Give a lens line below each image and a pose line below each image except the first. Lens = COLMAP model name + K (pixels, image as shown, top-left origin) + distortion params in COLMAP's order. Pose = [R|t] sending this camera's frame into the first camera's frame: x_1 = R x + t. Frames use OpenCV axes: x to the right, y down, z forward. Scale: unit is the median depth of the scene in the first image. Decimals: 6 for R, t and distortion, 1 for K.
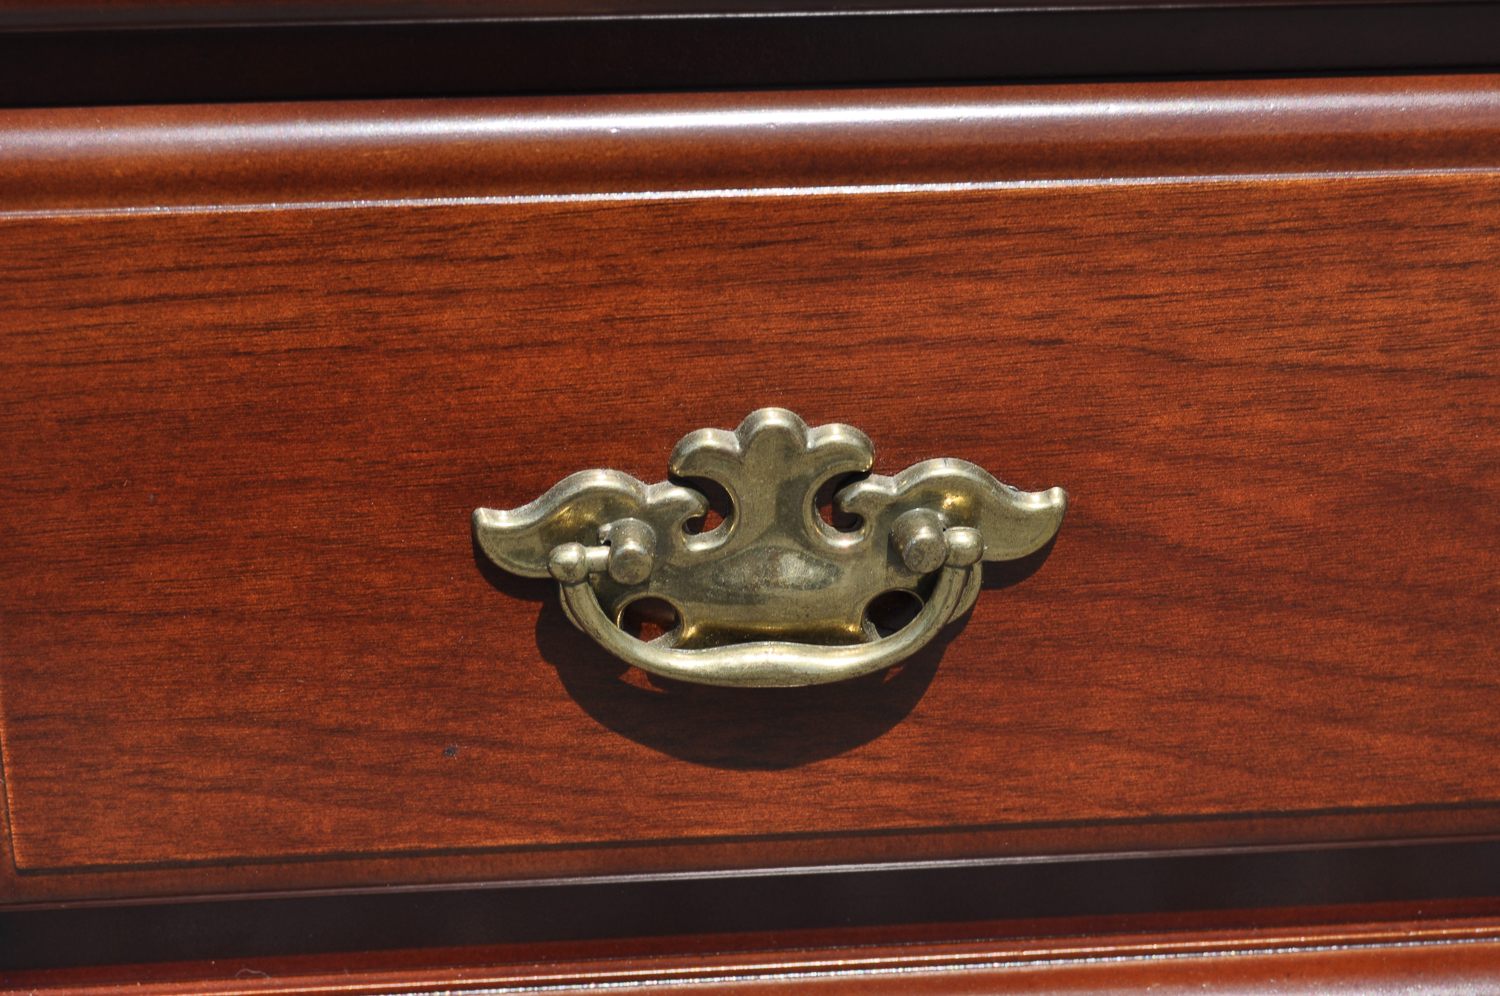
lens RADIAL K [[3368.5, 0, 750.3], [0, 3368.5, 544.7], [0, 0, 1]] dist [0.018191, -0.051232]
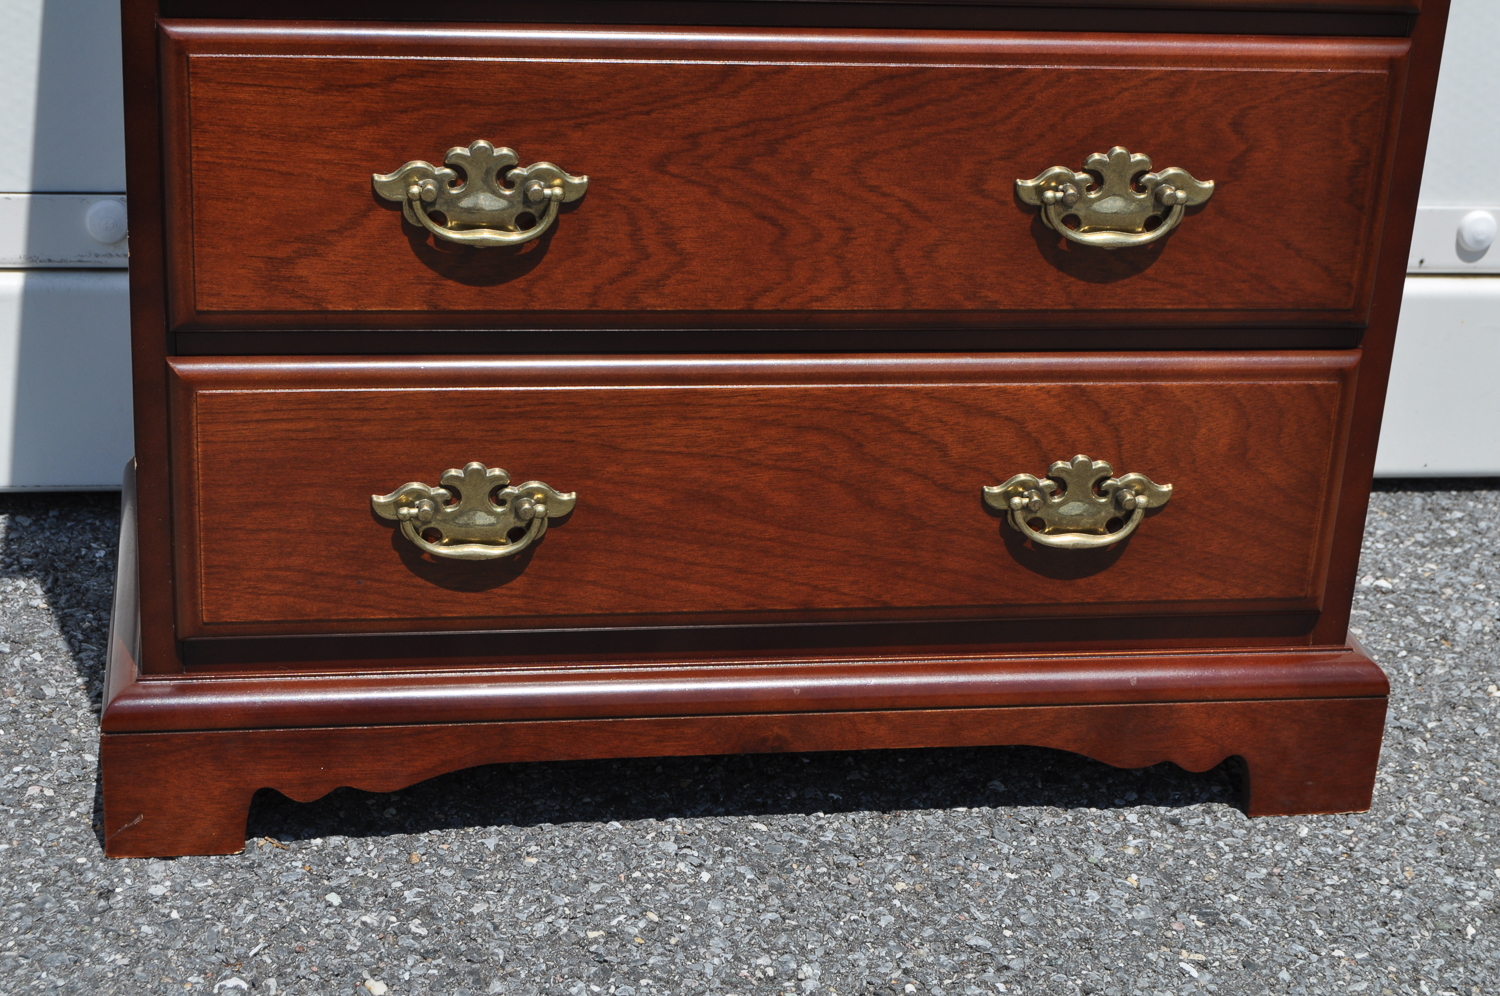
lens RADIAL K [[2777.4, 0, 750.0], [0, 2777.4, 498.0], [0, 0, 1]] dist [-0.000331, -0.002397]
pose [[0.996456, 0.016921, 0.082391, 0.045105], [-0.011763, 0.997964, -0.062691, 0.135293], [-0.083284, 0.061500, 0.994626, -1.379321]]
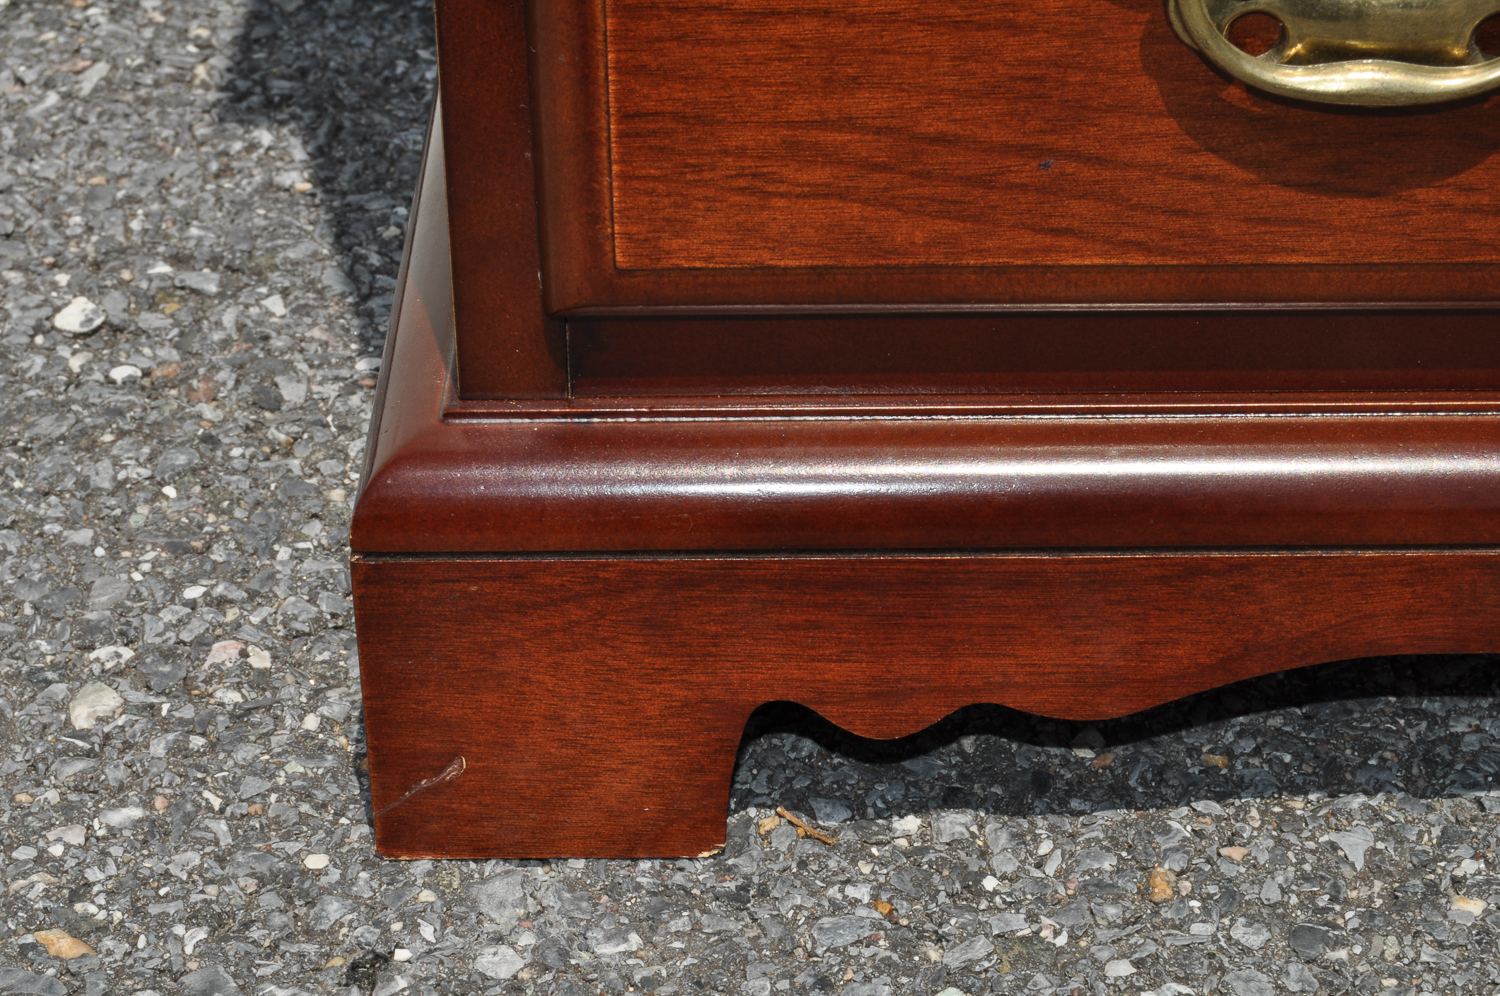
lens RADIAL K [[3368.5, 0, 750.3], [0, 3368.5, 544.7], [0, 0, 1]] dist [0.018191, -0.051232]
pose [[0.994813, 0.040815, -0.093178, -0.079673], [-0.031465, 0.994520, 0.099701, 0.077790], [0.096737, -0.096252, 0.990645, -0.022477]]
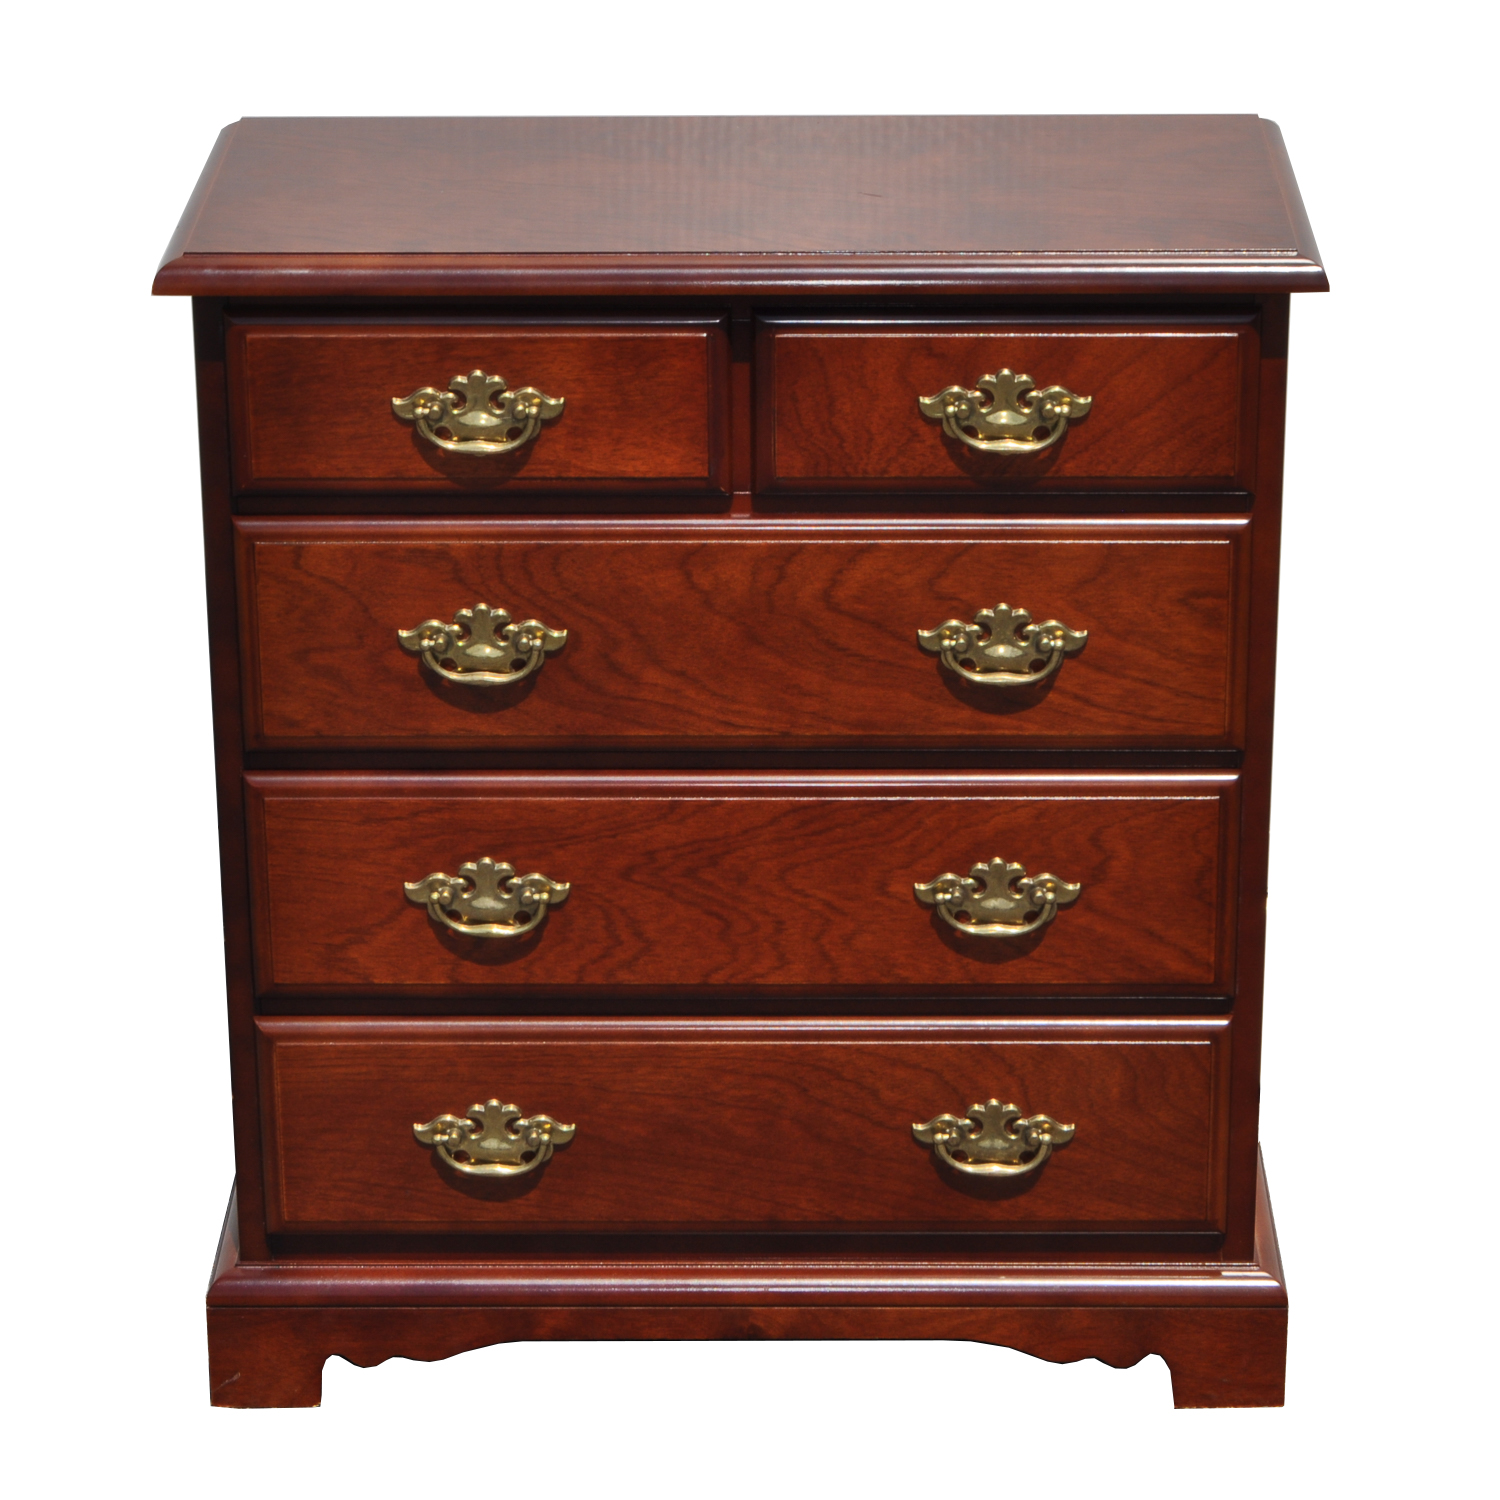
lens RADIAL K [[4890.8, 0, 750.0], [0, 4890.8, 750.0], [0, 0, 1]] dist [0.004723, -0.570856]
pose [[0.993987, 0.027358, -0.106028, 0.820660], [-0.037104, 0.995154, -0.091062, 0.054300], [0.103023, 0.094449, 0.990185, -4.195363]]
